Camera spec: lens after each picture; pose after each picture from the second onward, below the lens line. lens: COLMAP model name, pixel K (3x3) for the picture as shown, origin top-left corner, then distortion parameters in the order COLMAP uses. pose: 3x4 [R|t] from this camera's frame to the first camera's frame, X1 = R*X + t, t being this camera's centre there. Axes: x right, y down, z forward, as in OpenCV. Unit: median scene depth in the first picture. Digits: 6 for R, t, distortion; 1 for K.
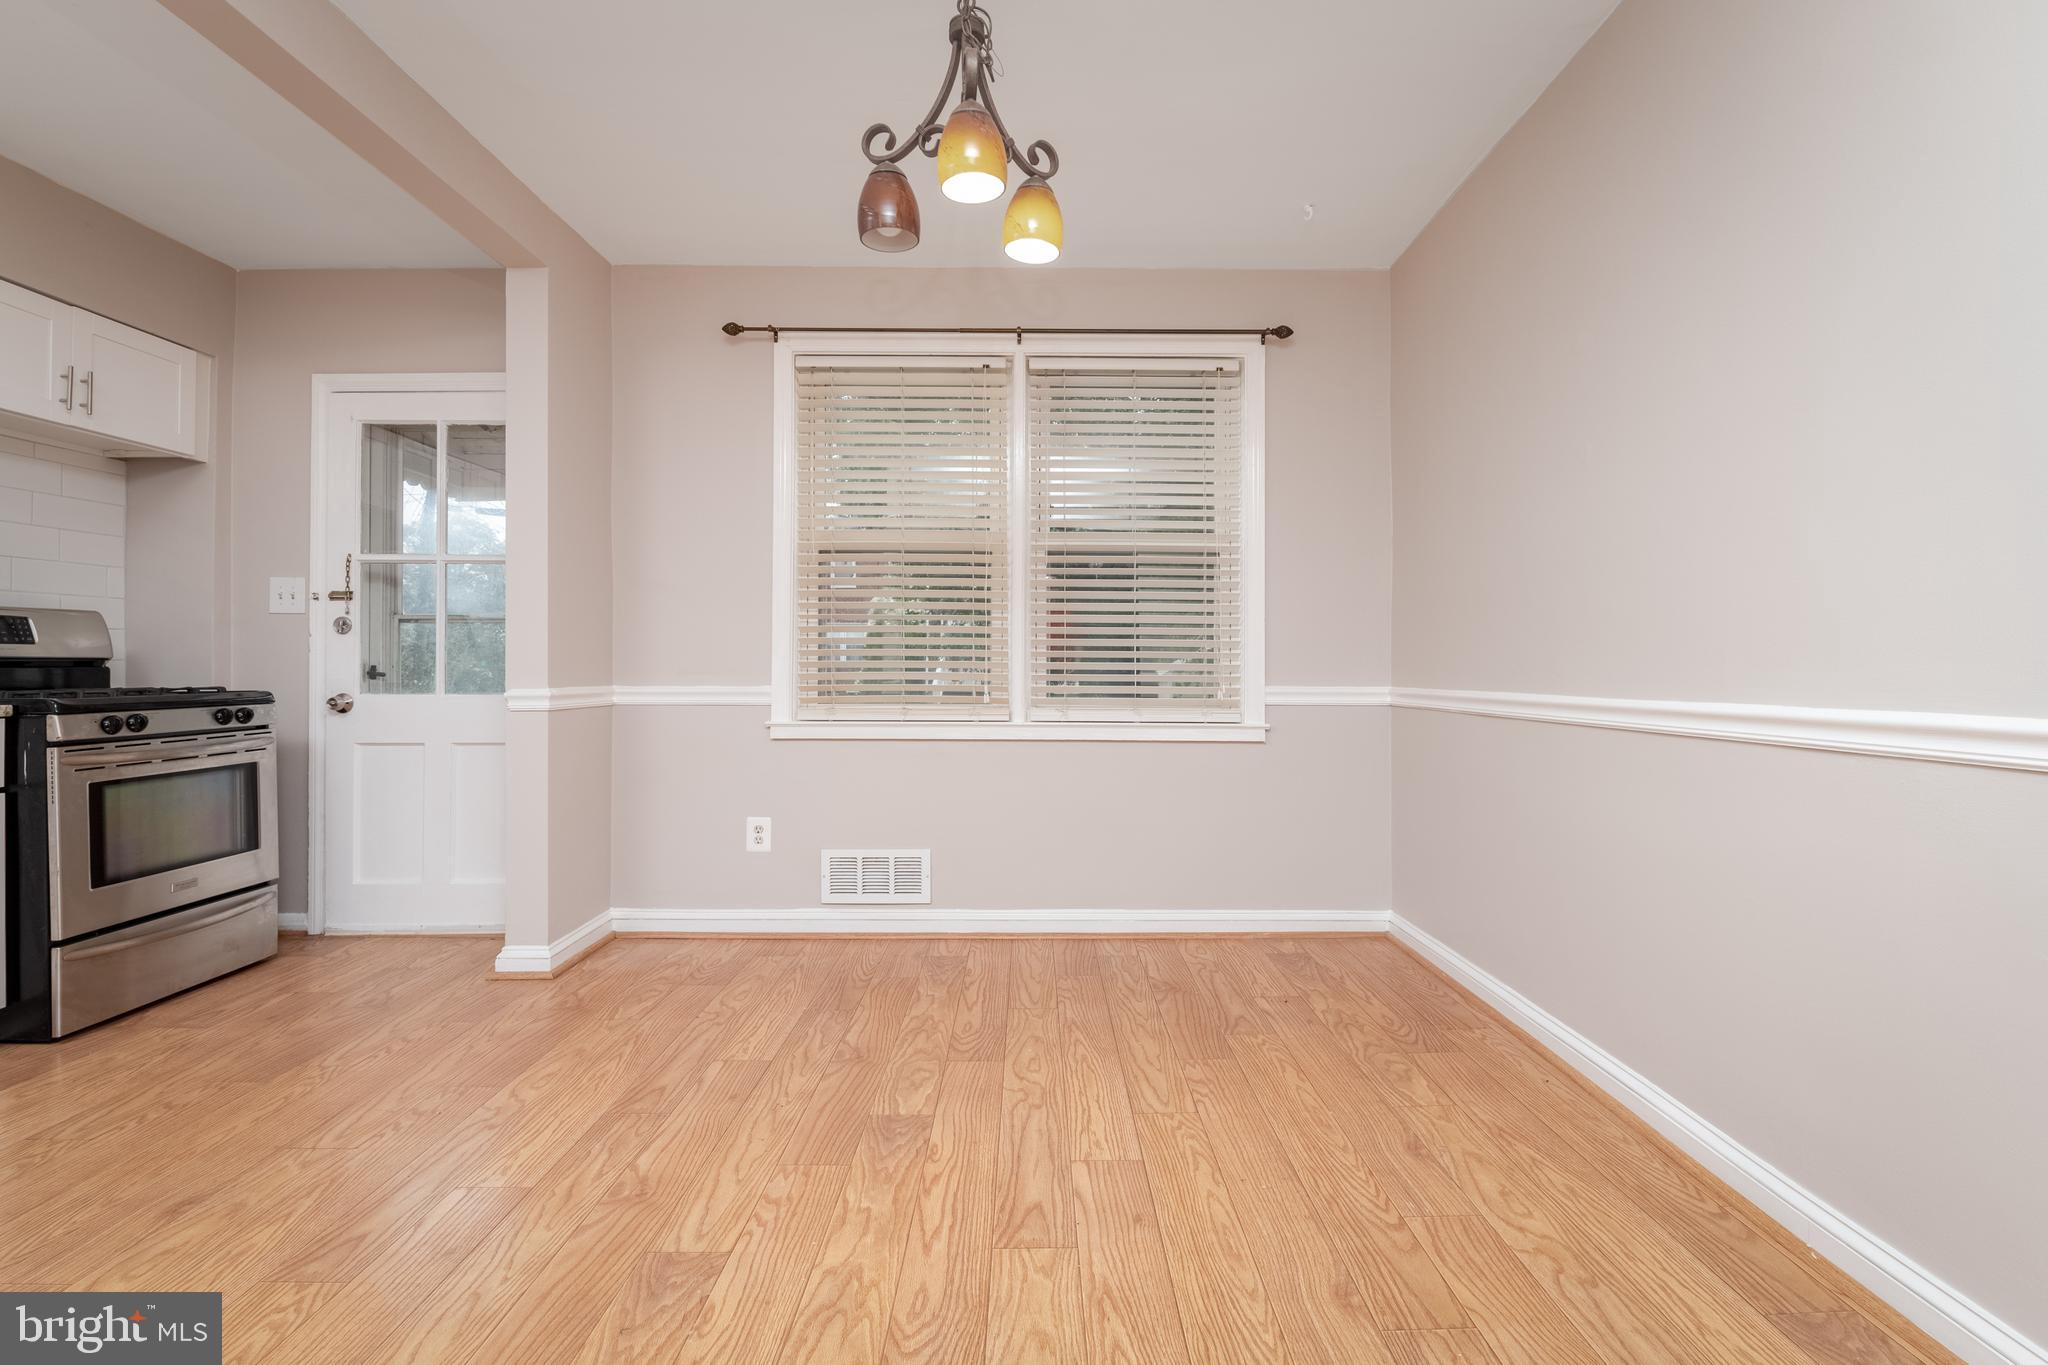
lens RADIAL K [[980.8, 0, 1054.5], [0, 980.8, 660.4], [0, 0, 1]] dist [0.001390, -0.010987]
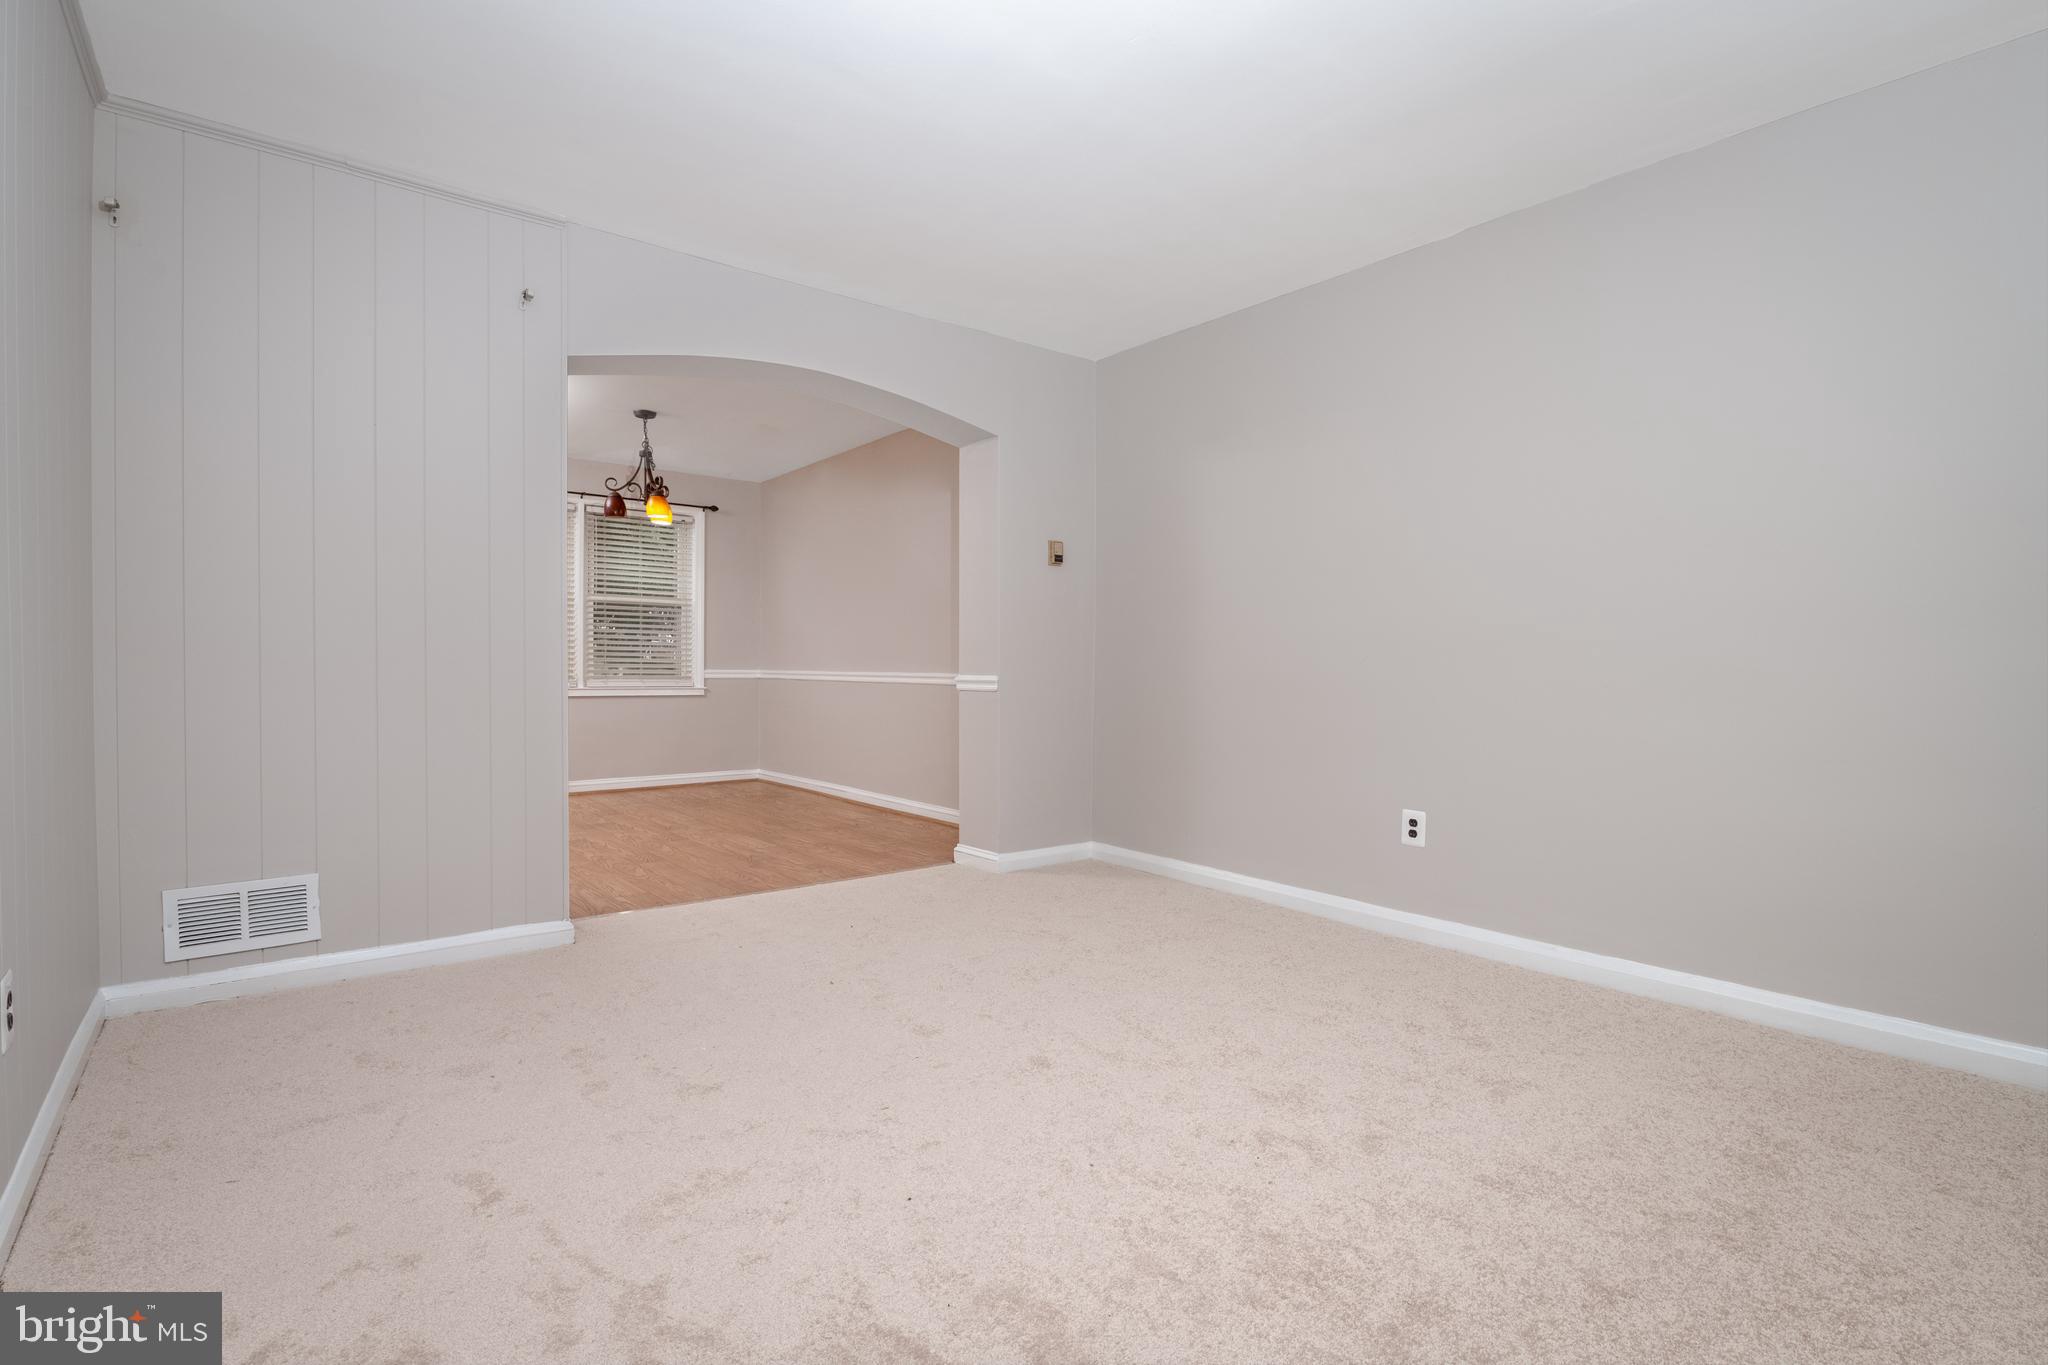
lens RADIAL K [[963.3, 0, 1024.0], [0, 963.3, 682.5], [0, 0, 1]] dist [0.004427, -0.000037]
pose [[0.792823, -0.006041, 0.609422, -0.525876], [-0.010567, 0.999664, 0.023656, -0.003526], [-0.609360, -0.025195, 0.792493, -1.130750]]
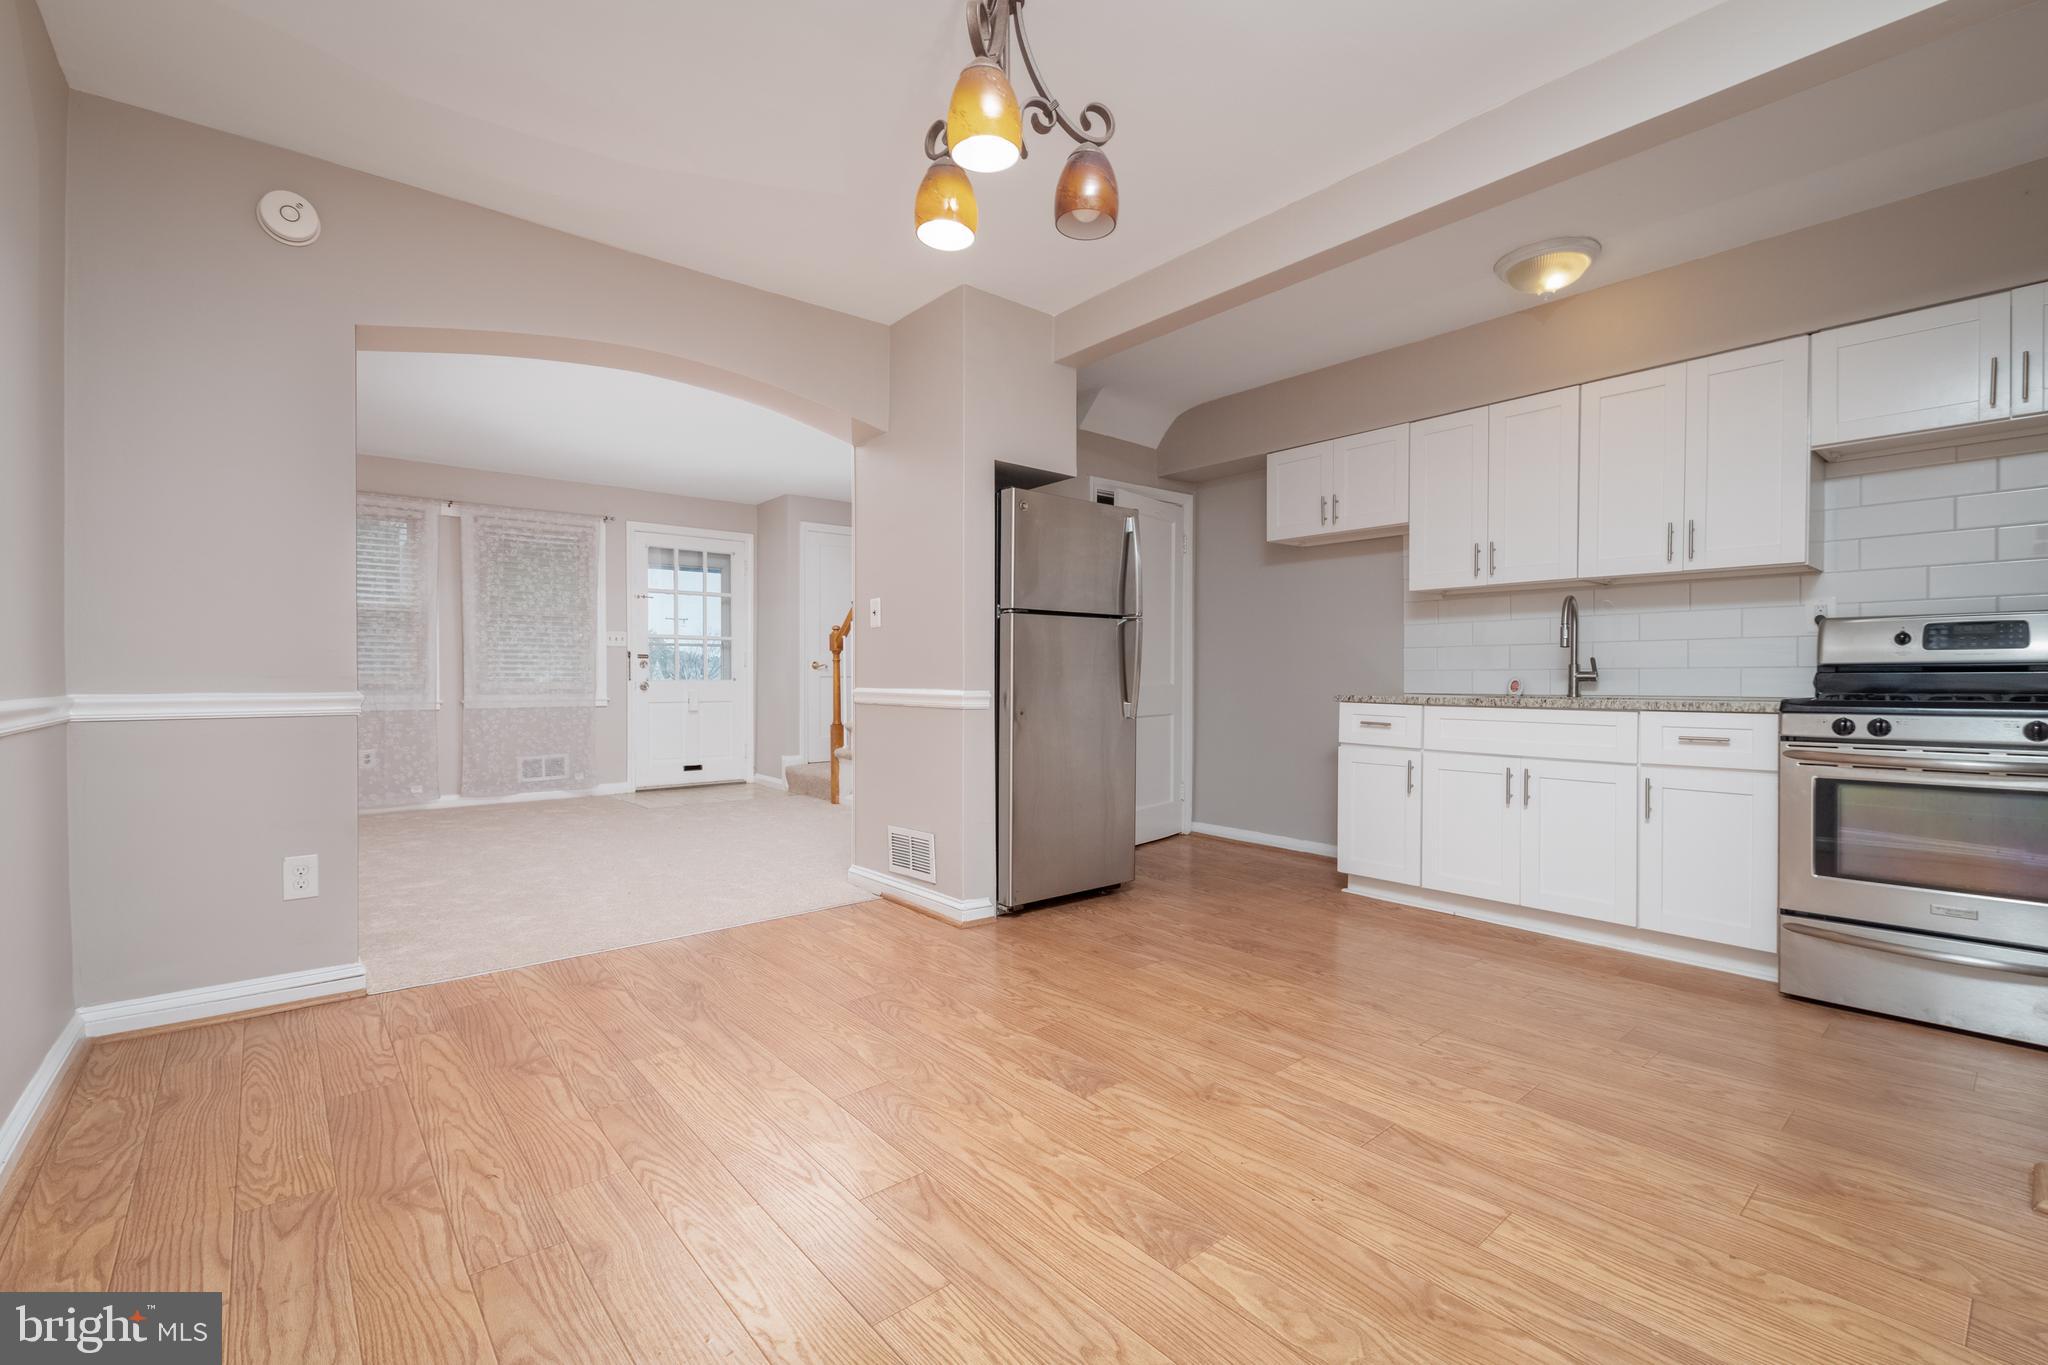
lens RADIAL K [[904.3, 0, 1034.3], [0, 904.3, 687.1], [0, 0, 1]] dist [0.002162, -0.005058]
pose [[-0.778183, 0.006702, -0.628002, 0.239310], [0.002785, 0.999970, 0.007221, 0.011475], [0.628032, 0.003870, -0.778178, 0.912274]]
